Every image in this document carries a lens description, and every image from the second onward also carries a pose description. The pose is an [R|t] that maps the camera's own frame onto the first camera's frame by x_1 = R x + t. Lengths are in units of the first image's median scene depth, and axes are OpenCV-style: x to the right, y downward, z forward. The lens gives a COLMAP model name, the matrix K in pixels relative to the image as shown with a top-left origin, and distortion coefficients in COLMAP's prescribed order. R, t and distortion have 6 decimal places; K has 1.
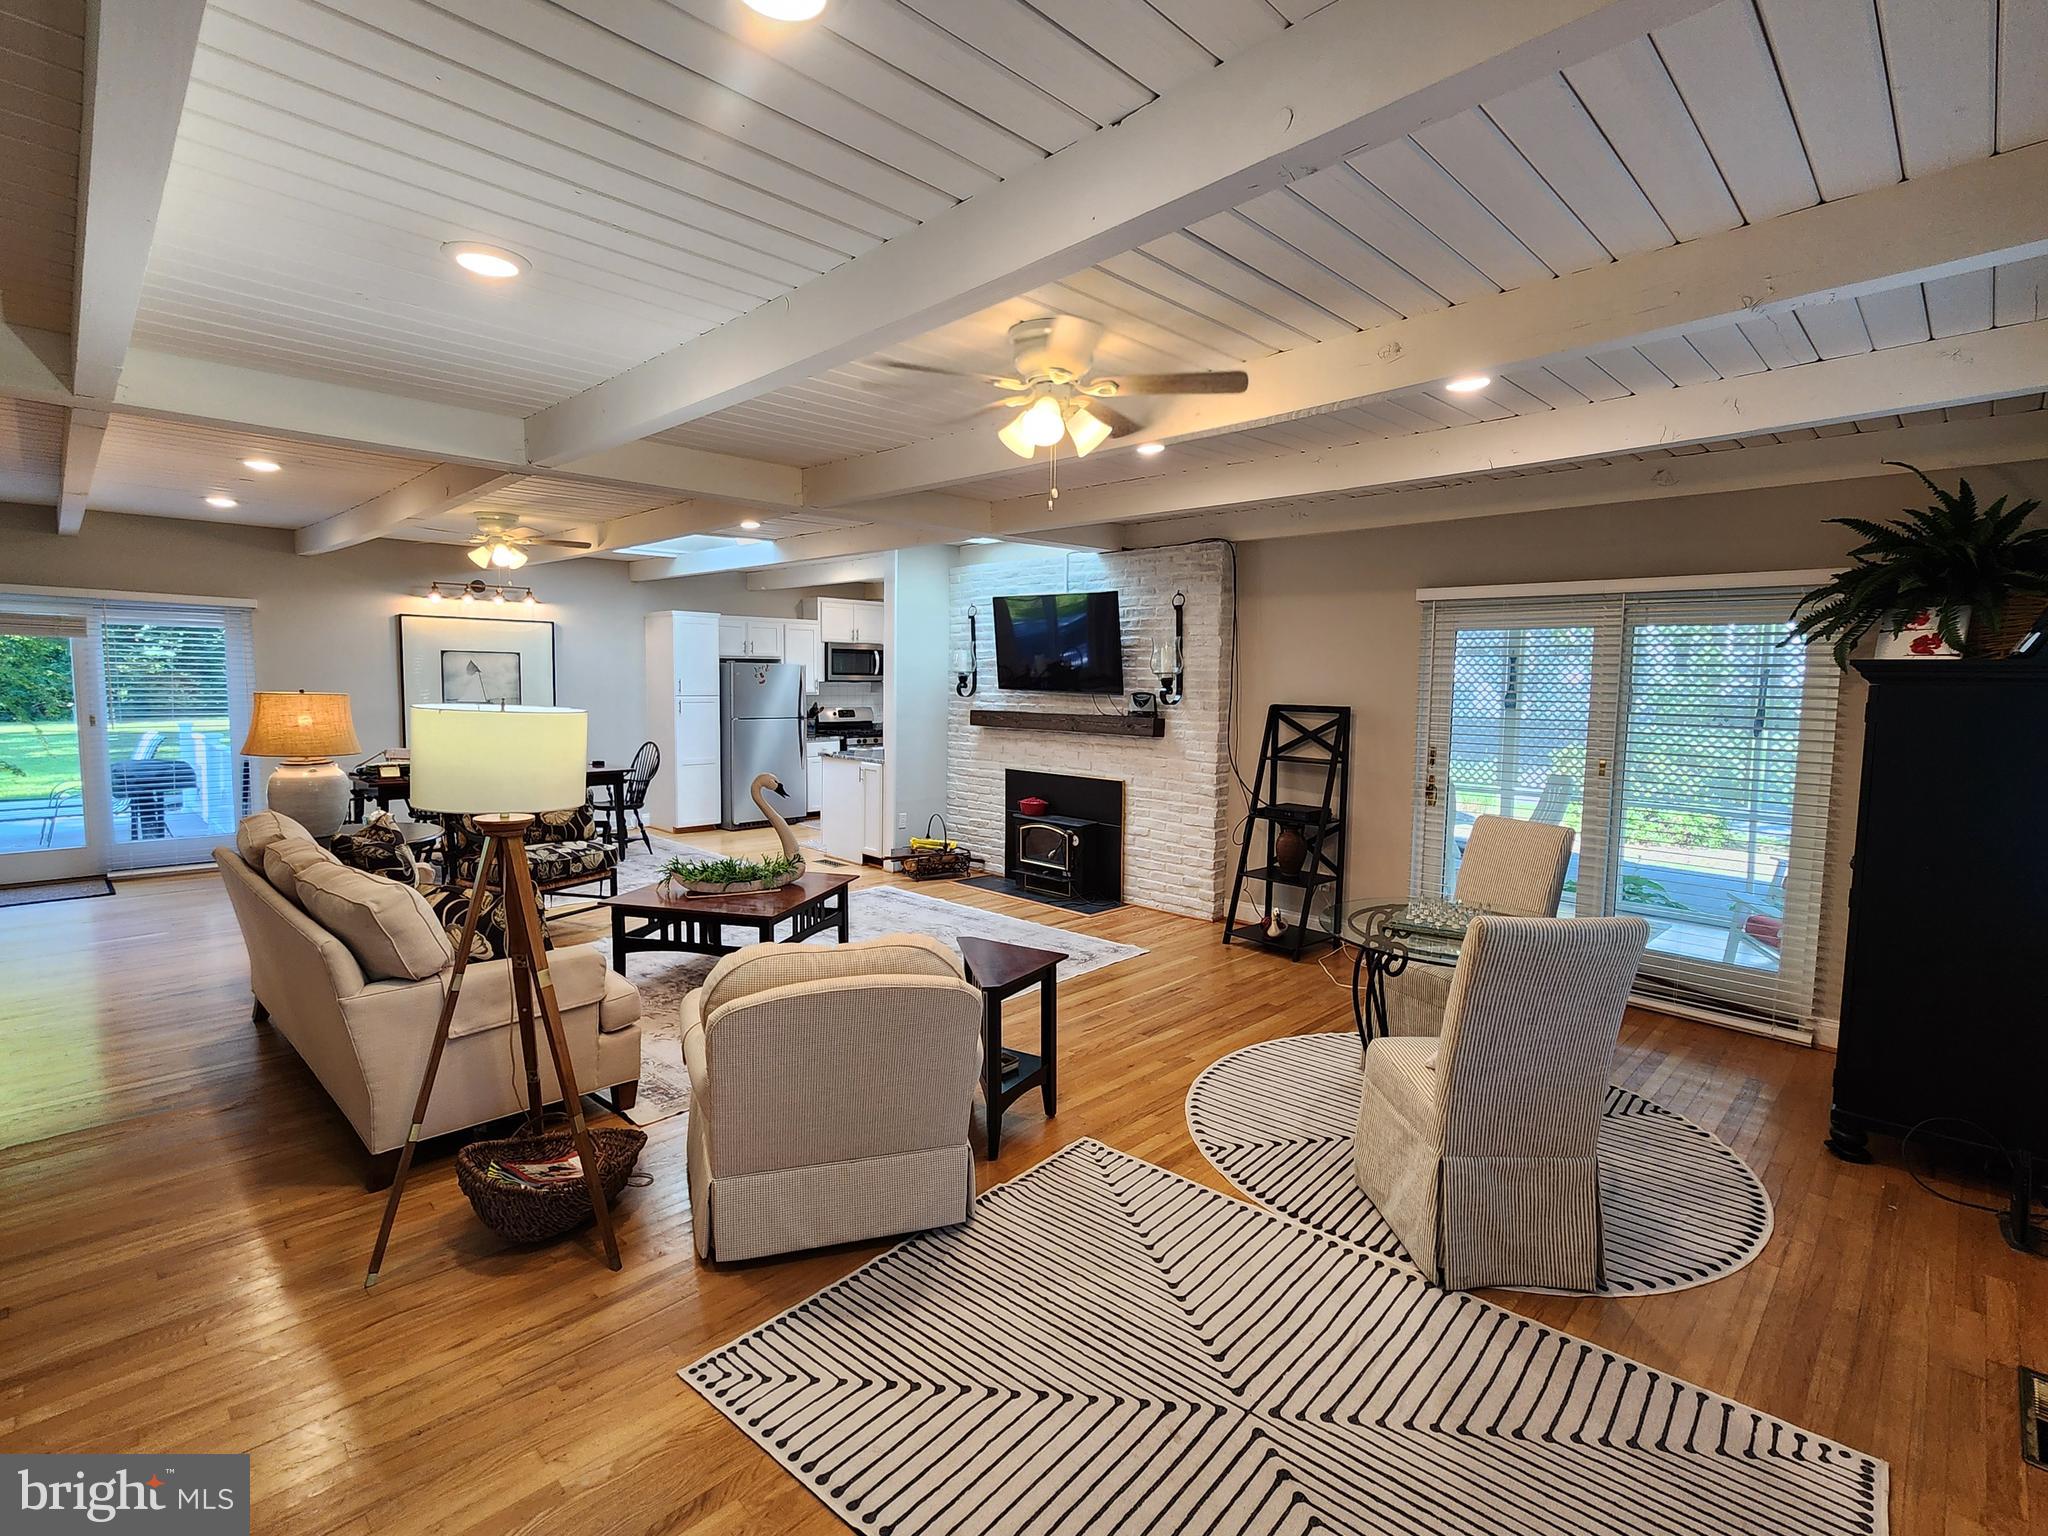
lens RADIAL K [[971.3, 0, 1024.0], [0, 971.3, 768.0], [0, 0, 1]] dist [0.000347, 0.000099]
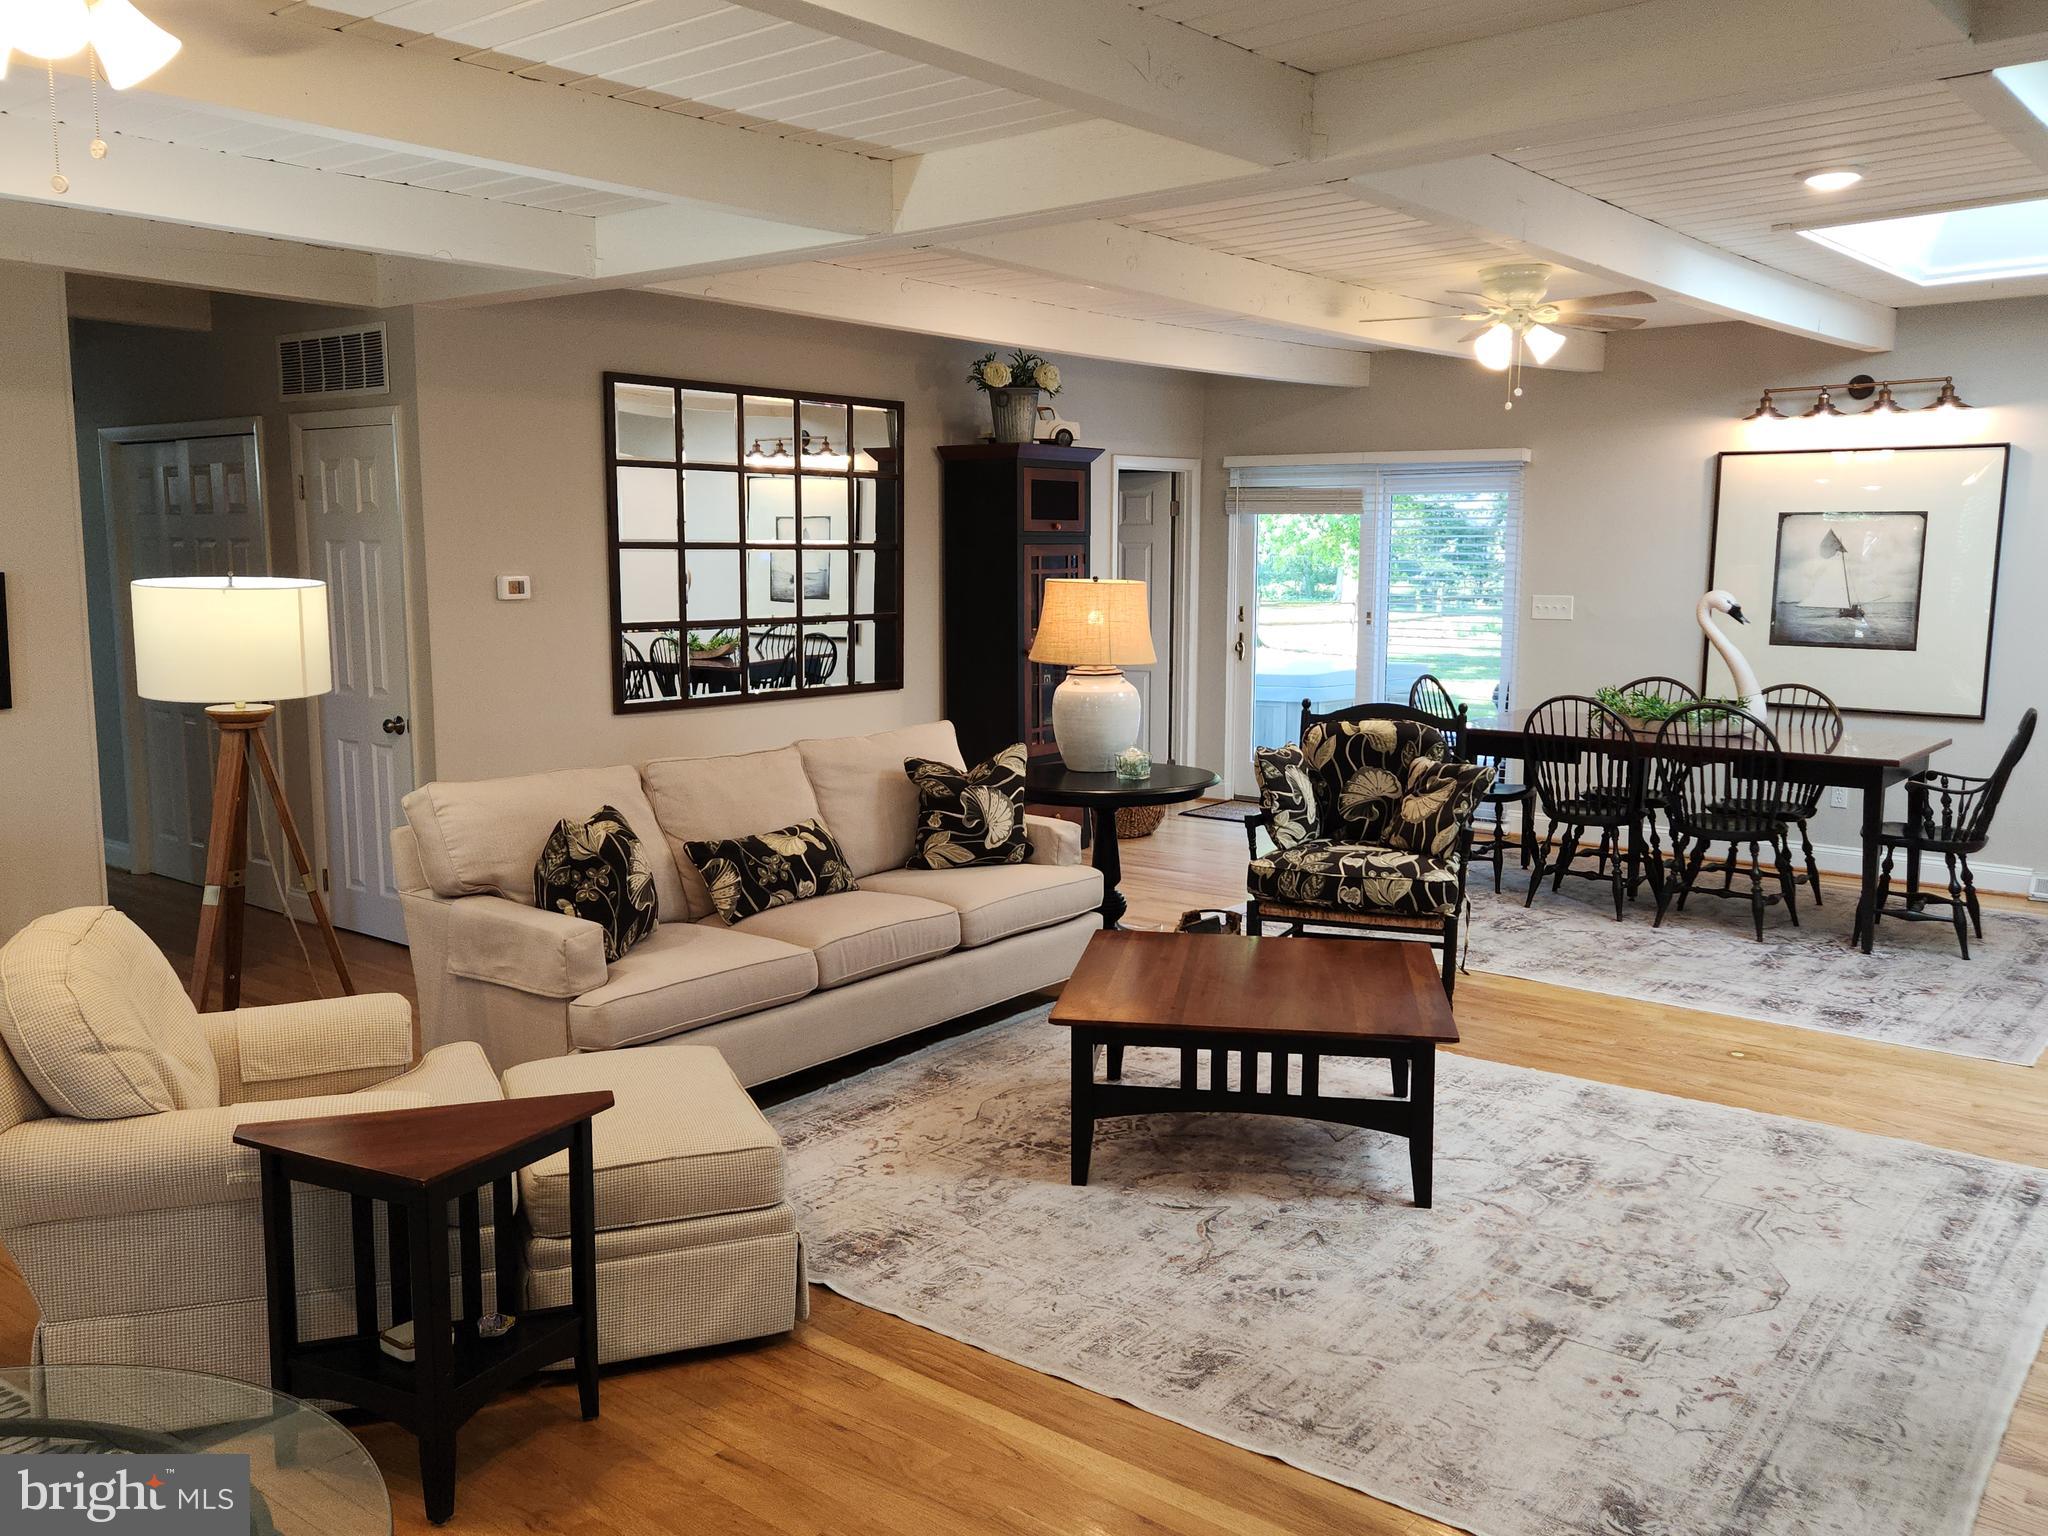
lens RADIAL K [[1628.1, 0, 987.9], [0, 1628.1, 838.3], [0, 0, 1]] dist [0.015581, -0.000883]
pose [[0.070021, 0.161615, -0.984367, 0.303260], [-0.095665, 0.983328, 0.154640, -0.037929], [0.992948, 0.083341, 0.084315, 0.467329]]
